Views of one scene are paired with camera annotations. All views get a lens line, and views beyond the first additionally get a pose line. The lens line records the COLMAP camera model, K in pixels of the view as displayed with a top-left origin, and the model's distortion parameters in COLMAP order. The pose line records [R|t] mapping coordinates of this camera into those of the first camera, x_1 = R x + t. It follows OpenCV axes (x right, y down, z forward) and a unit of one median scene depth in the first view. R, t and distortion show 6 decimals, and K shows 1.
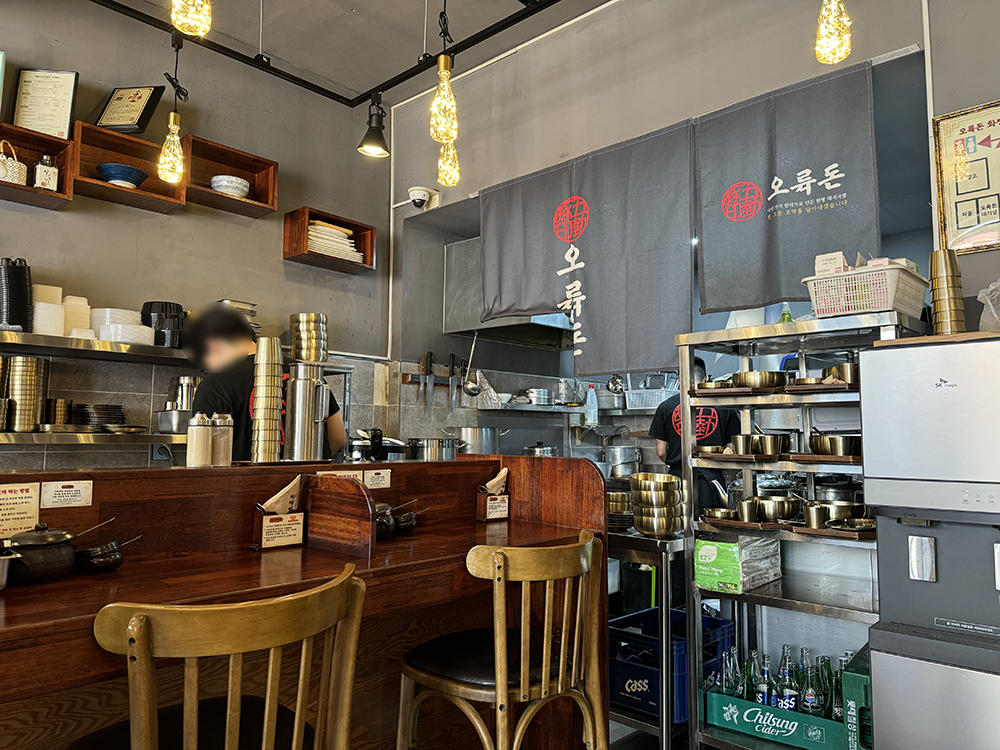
lens RADIAL K [[693.8, 0, 500.0], [0, 693.8, 375.0], [0, 0, 1]] dist [0.126952, -0.191850]
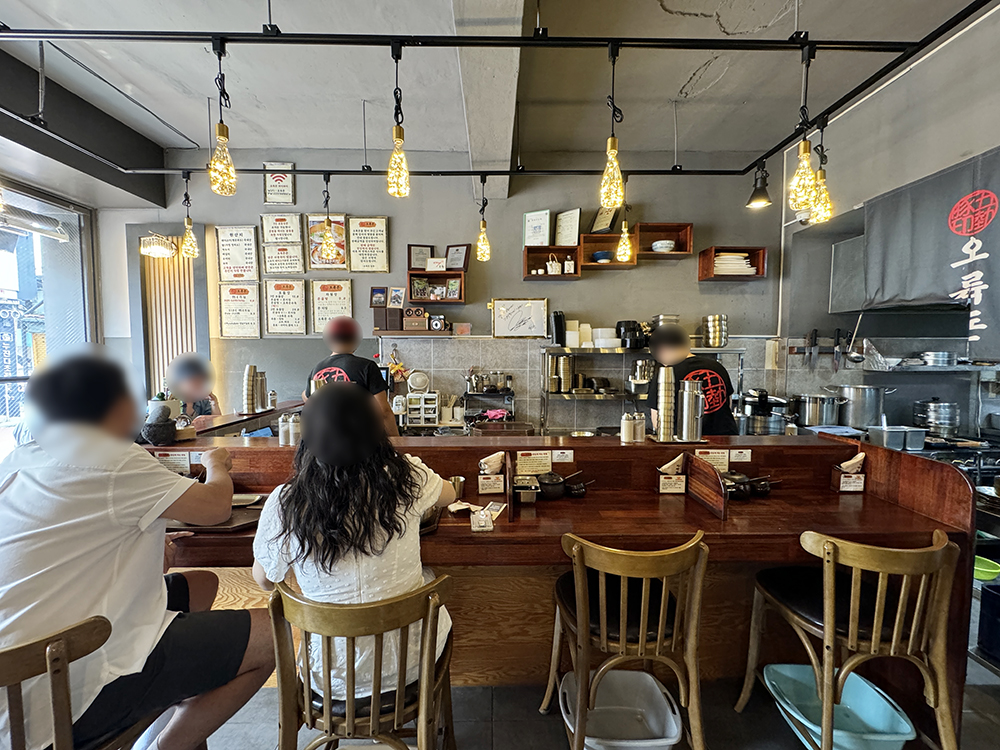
lens RADIAL K [[398.5, 0, 500.0], [0, 398.5, 375.0], [0, 0, 1]] dist [-0.001455, 0.000008]
pose [[0.692338, 0.030751, -0.720917, 0.047448], [0.063313, 0.992649, 0.103144, -0.085819], [0.718790, -0.117054, 0.685302, 0.027256]]
